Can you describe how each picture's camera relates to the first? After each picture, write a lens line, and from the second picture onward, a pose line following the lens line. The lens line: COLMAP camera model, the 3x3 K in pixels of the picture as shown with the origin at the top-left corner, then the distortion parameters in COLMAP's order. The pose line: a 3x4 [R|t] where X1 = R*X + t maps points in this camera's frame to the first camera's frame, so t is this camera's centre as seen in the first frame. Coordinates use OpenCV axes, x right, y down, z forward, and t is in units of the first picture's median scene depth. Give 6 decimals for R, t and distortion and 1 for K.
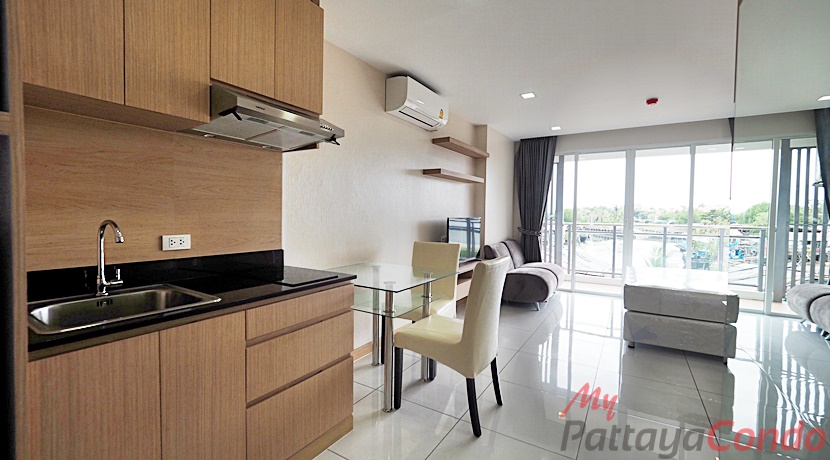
lens RADIAL K [[349.4, 0, 401.2], [0, 349.4, 226.1], [0, 0, 1]] dist [-0.000931, -0.000006]
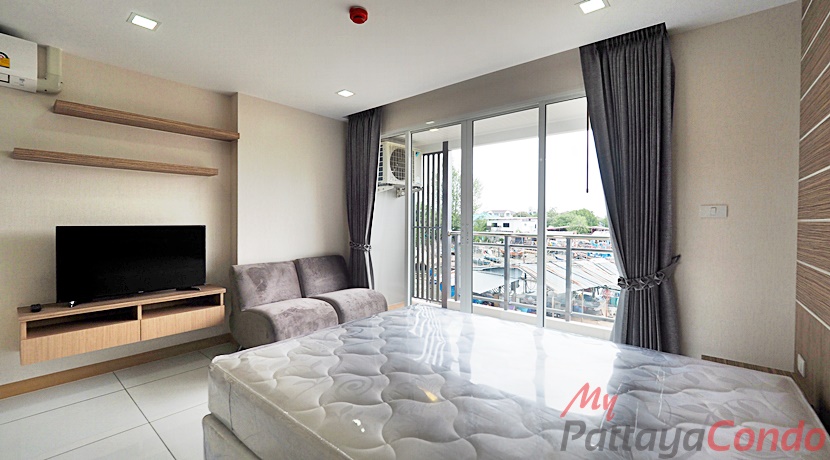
lens RADIAL K [[349.4, 0, 401.2], [0, 349.4, 226.1], [0, 0, 1]] dist [-0.000931, -0.000006]
pose [[0.990478, -0.010739, -0.137249, 0.654699], [0.007920, 0.999747, -0.021069, -0.007119], [0.137440, 0.019781, 0.990313, 0.367634]]
